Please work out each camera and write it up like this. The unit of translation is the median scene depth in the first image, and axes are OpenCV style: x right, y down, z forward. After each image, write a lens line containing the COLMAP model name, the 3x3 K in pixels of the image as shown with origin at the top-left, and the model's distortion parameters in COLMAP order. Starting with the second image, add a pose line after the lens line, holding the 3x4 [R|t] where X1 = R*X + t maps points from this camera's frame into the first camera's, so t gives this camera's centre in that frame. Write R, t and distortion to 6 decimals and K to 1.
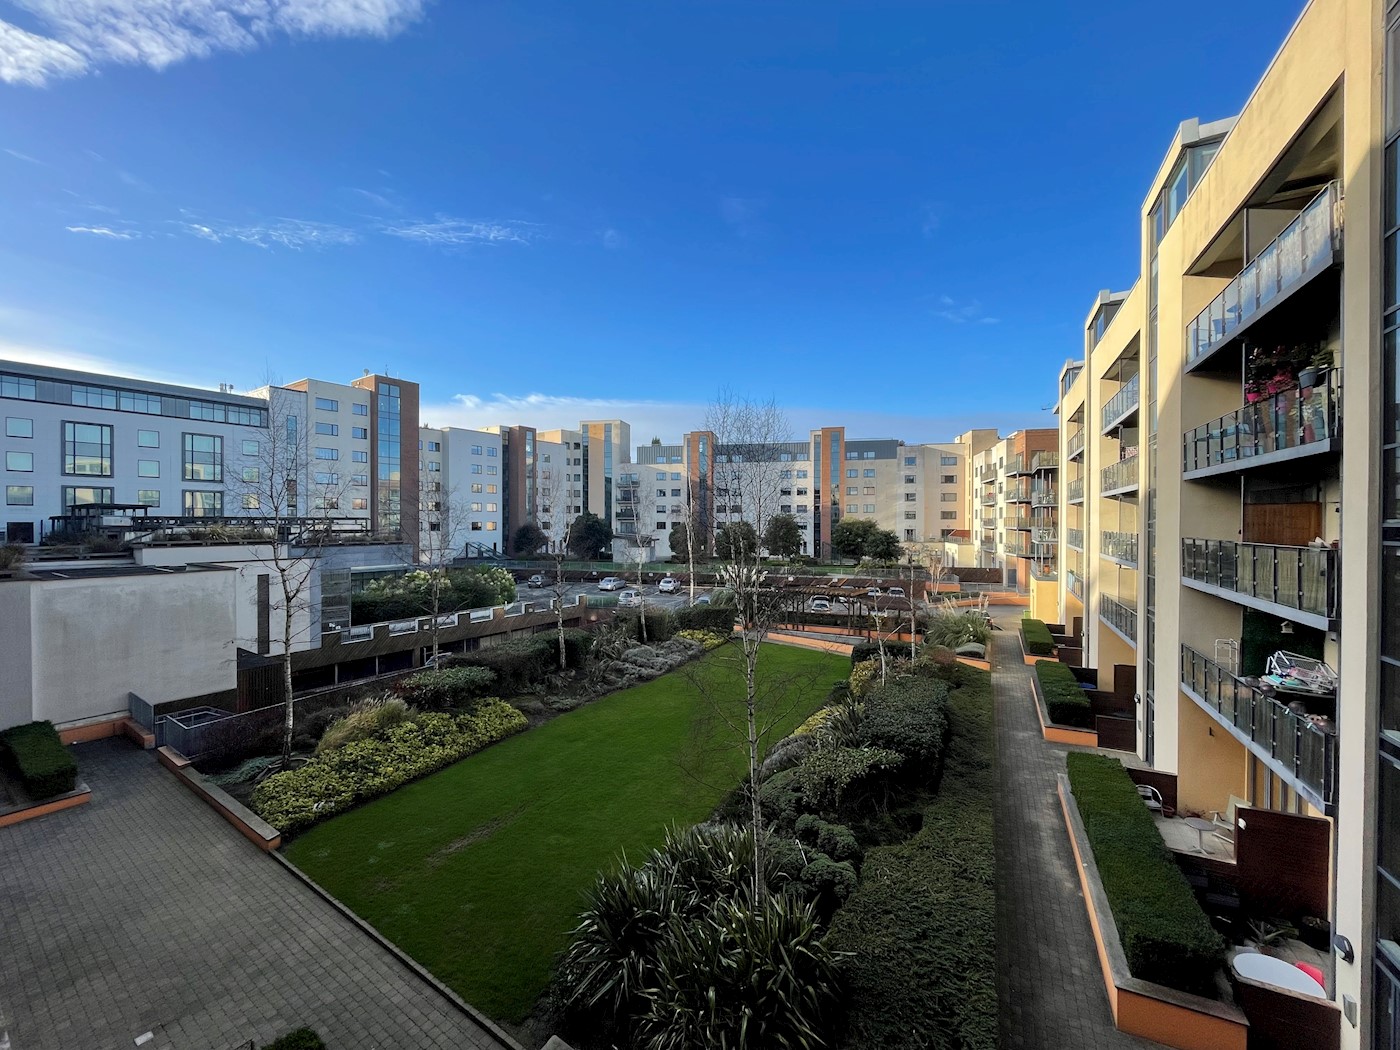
lens RADIAL K [[562.6, 0, 691.8], [0, 562.6, 524.9], [0, 0, 1]] dist [0.004019, -0.000188]
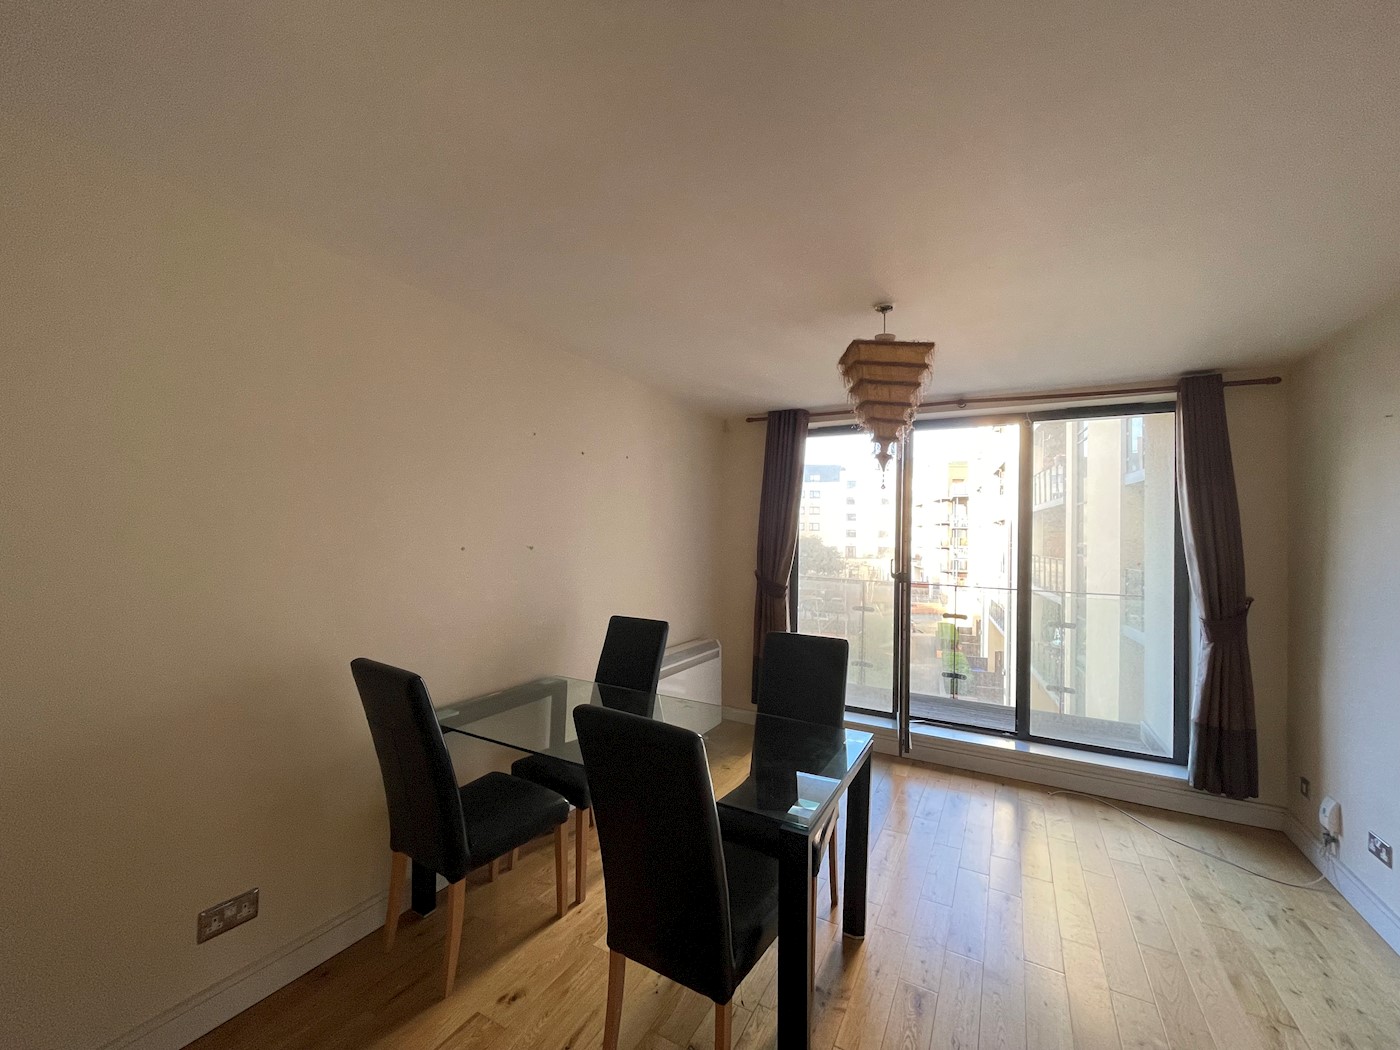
lens RADIAL K [[562.6, 0, 690.0], [0, 562.6, 525.4], [0, 0, 1]] dist [0.004019, -0.000188]
pose [[0.995913, 0.021317, 0.087771, -0.074762], [-0.019207, 0.999508, -0.024815, 0.000883], [-0.088256, 0.023027, 0.995832, -0.234267]]
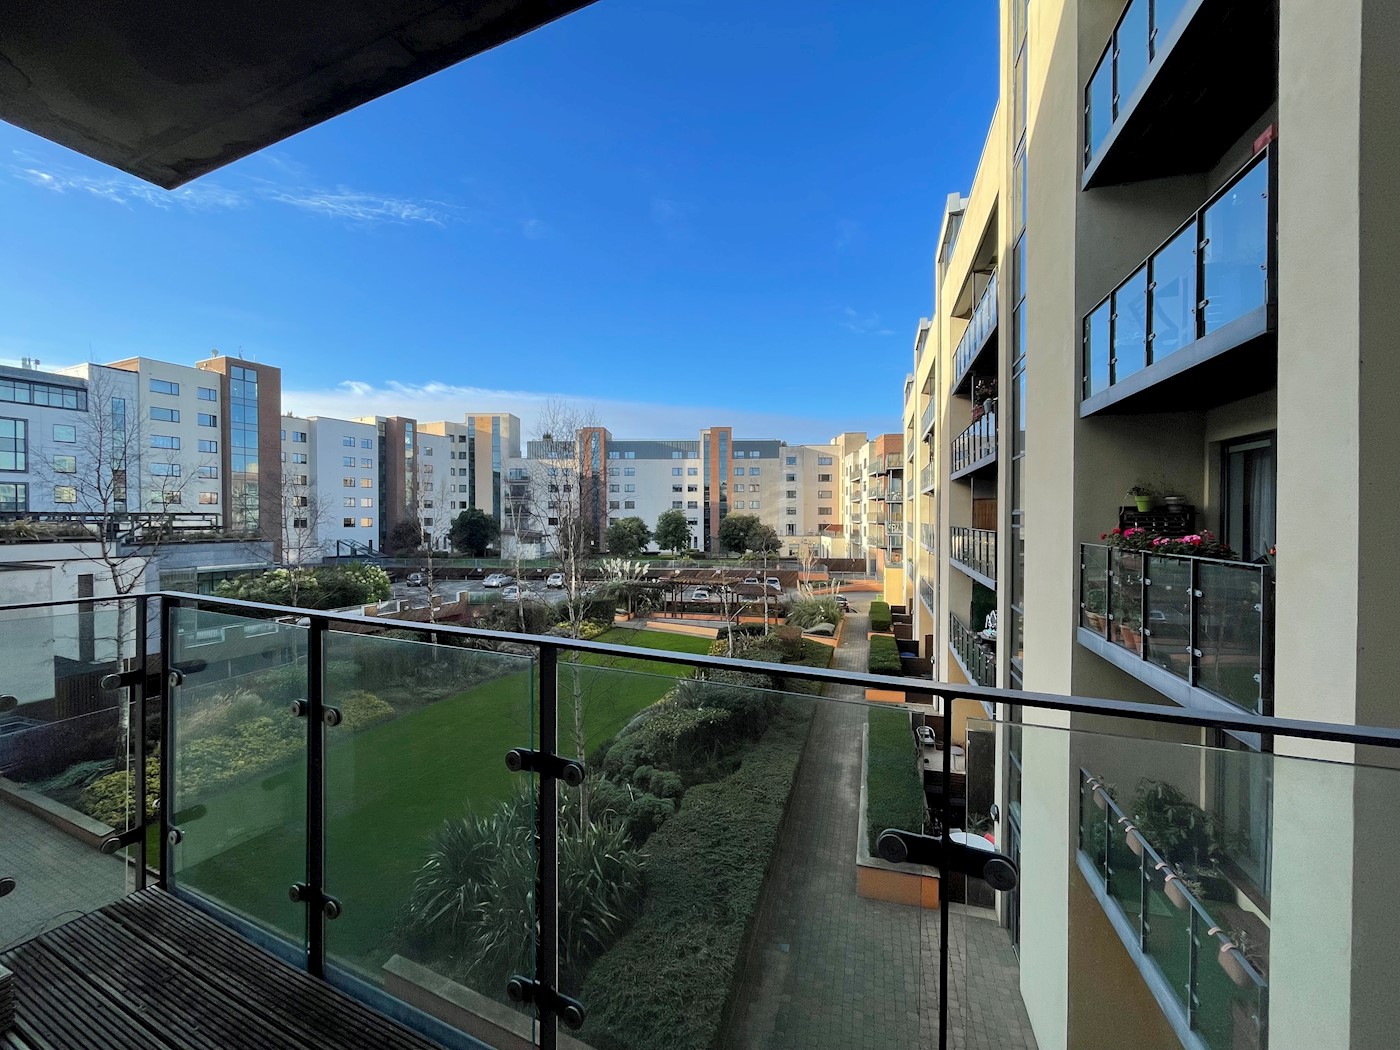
lens RADIAL K [[562.6, 0, 689.8], [0, 562.6, 526.1], [0, 0, 1]] dist [0.004019, -0.000188]
pose [[0.985050, -0.004615, 0.172207, 0.051597], [0.003121, 0.999955, 0.008946, 0.005184], [-0.172241, -0.008275, 0.985020, -0.079293]]
